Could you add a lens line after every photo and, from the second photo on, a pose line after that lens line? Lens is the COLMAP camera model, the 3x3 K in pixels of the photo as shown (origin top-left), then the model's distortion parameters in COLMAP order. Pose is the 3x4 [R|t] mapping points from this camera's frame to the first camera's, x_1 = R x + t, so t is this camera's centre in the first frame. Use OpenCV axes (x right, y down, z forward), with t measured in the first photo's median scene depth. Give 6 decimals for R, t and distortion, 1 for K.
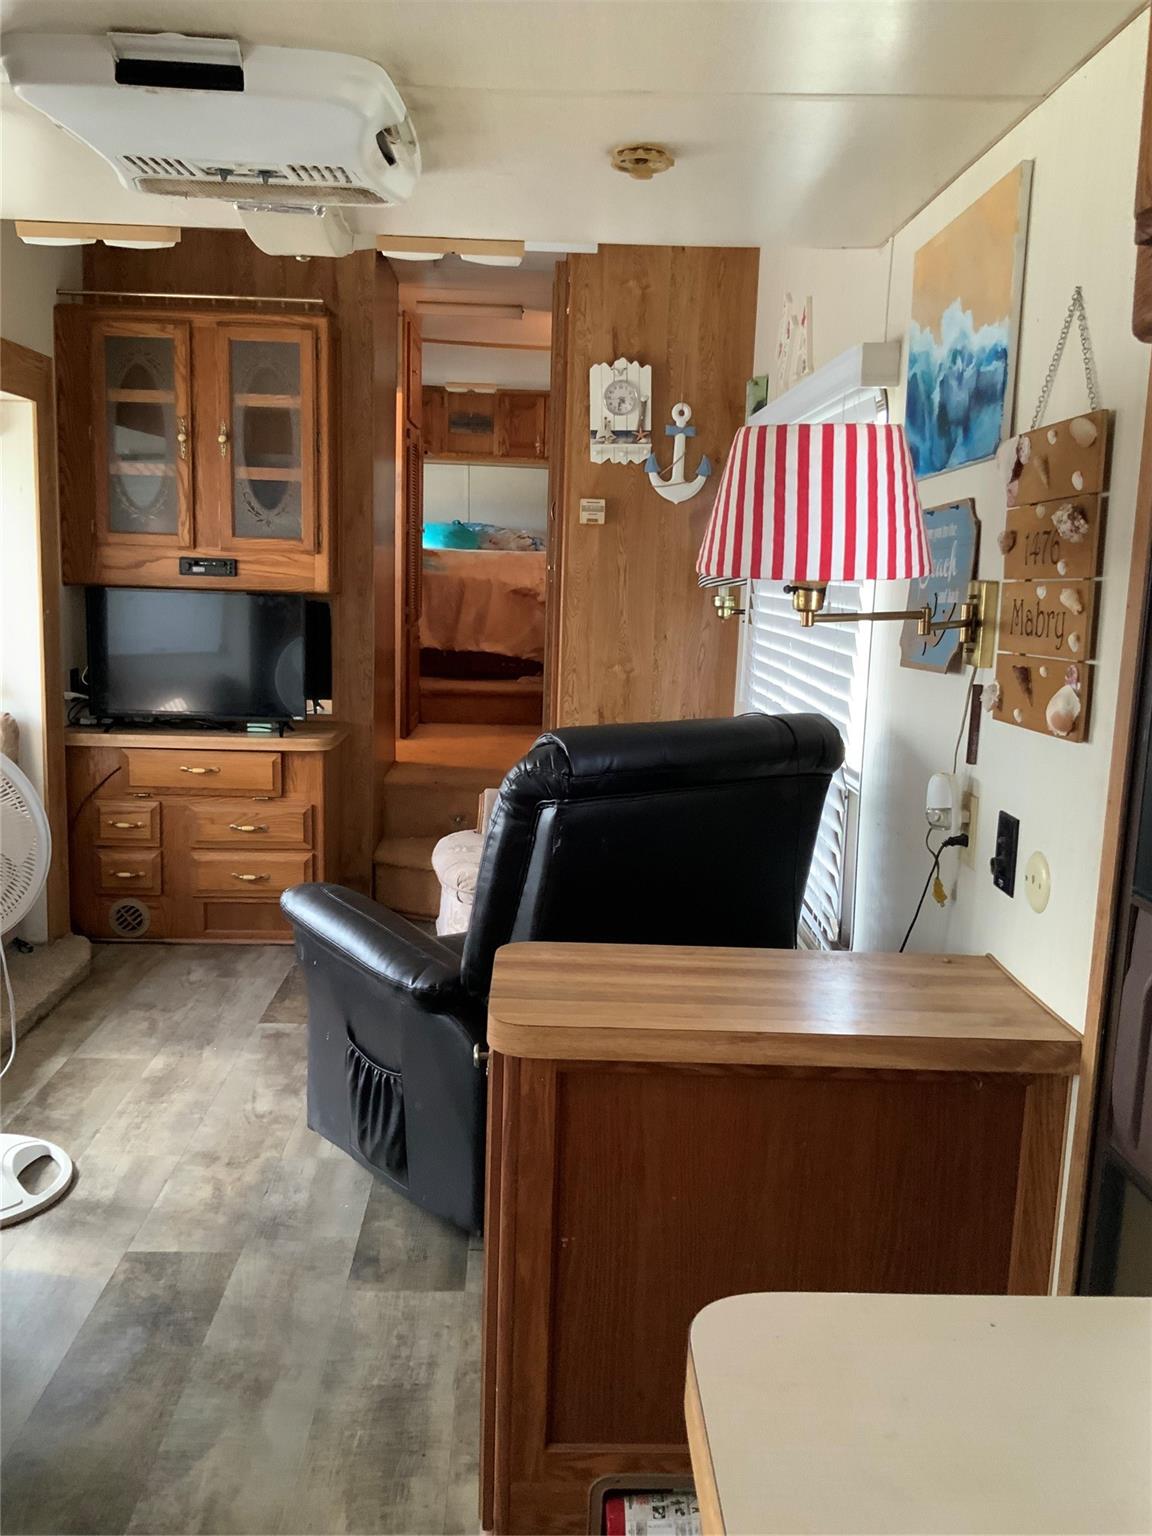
lens RADIAL K [[1272.6, 0, 588.0], [0, 1272.6, 780.2], [0, 0, 1]] dist [0.075204, -0.144991]
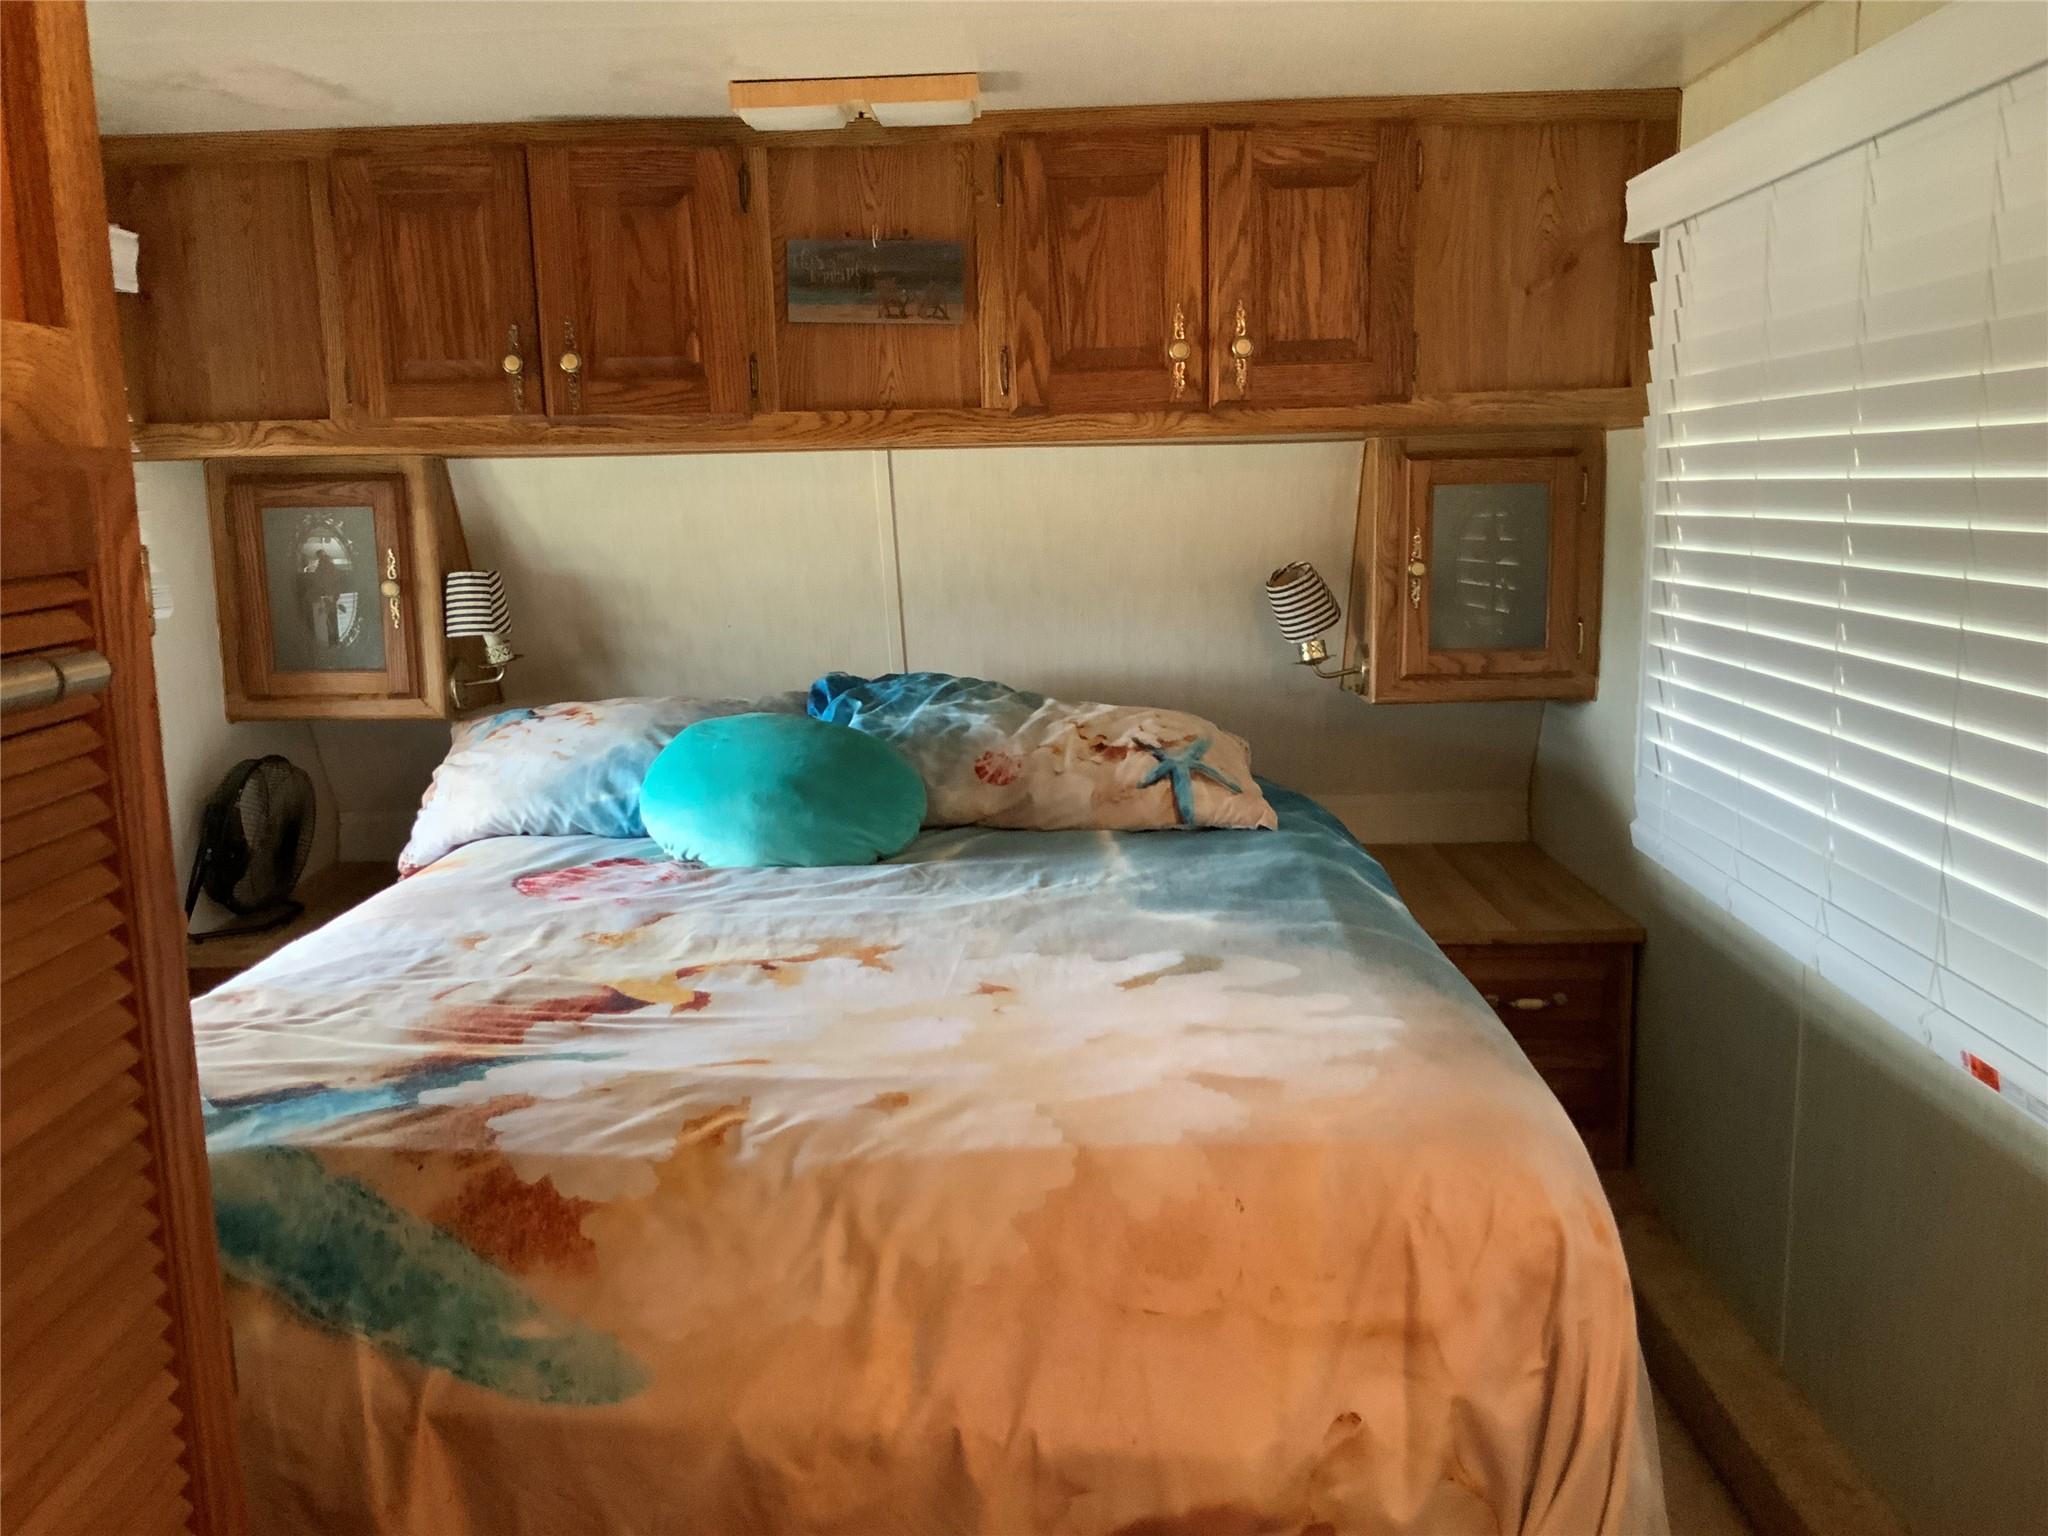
lens RADIAL K [[1696.8, 0, 1029.2], [0, 1696.8, 775.2], [0, 0, 1]] dist [0.075204, -0.144991]
pose [[0.996271, -0.043300, -0.074627, -0.086770], [0.043878, 0.999018, 0.006127, -0.360476], [0.074289, -0.009378, 0.997193, 1.318058]]
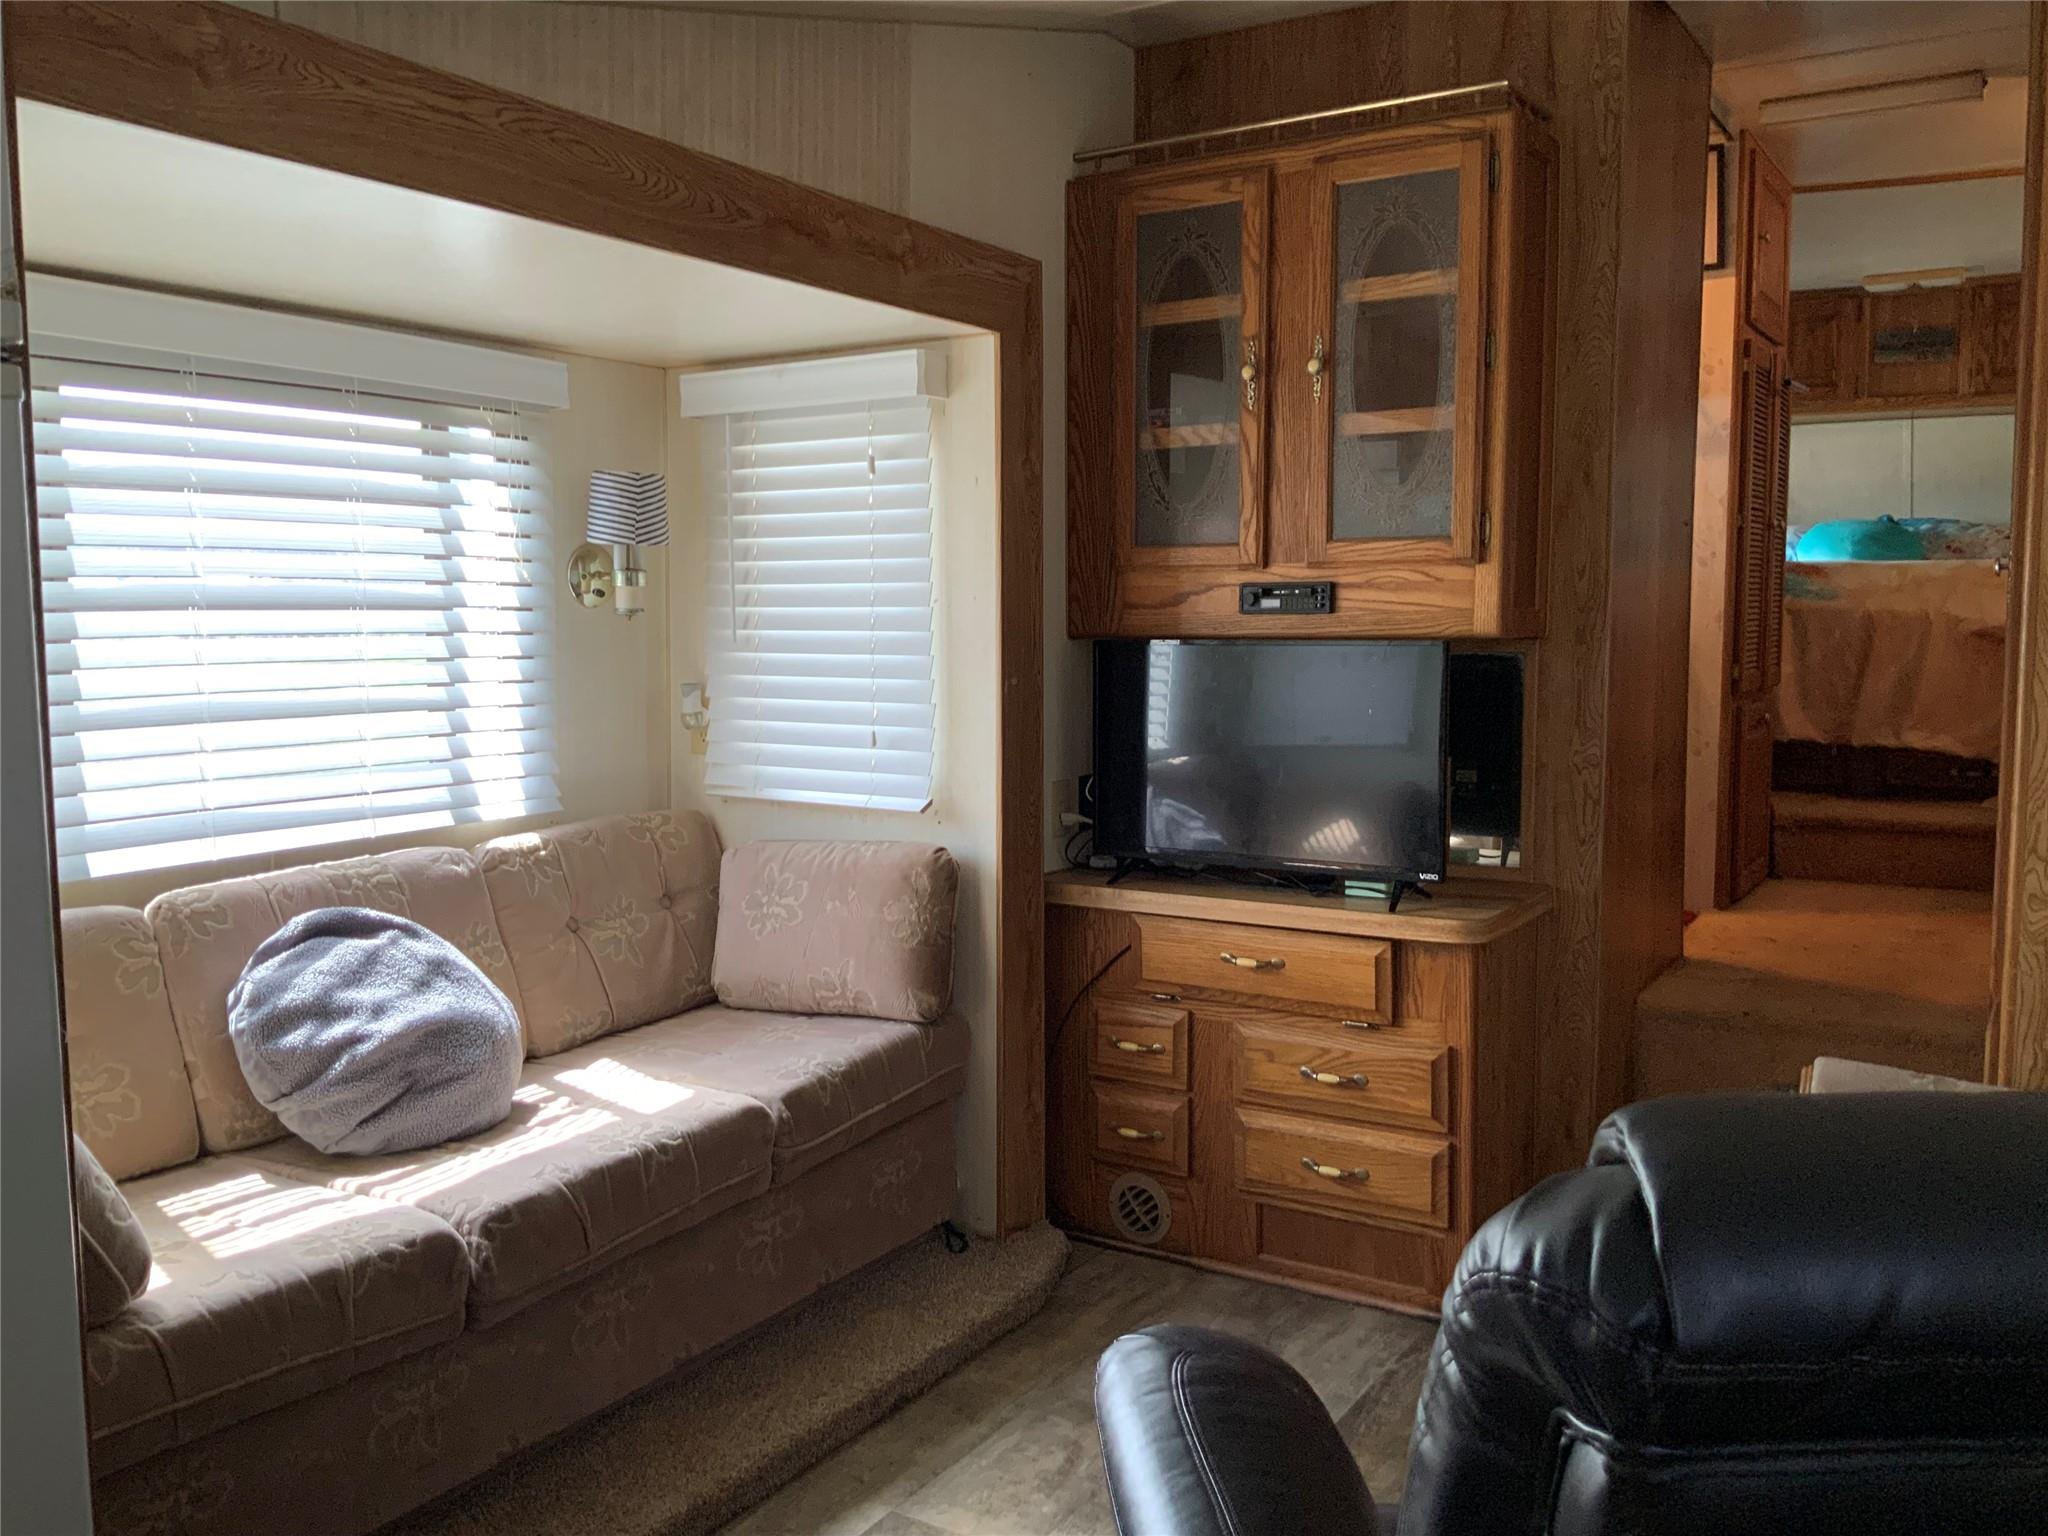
lens RADIAL K [[1696.8, 0, 1020.8], [0, 1696.8, 769.0], [0, 0, 1]] dist [0.075204, -0.144991]
pose [[0.823142, 0.017381, -0.567569, 0.029073], [-0.063831, 0.996028, -0.062072, -0.038511], [0.564236, 0.087323, 0.820983, 0.329879]]
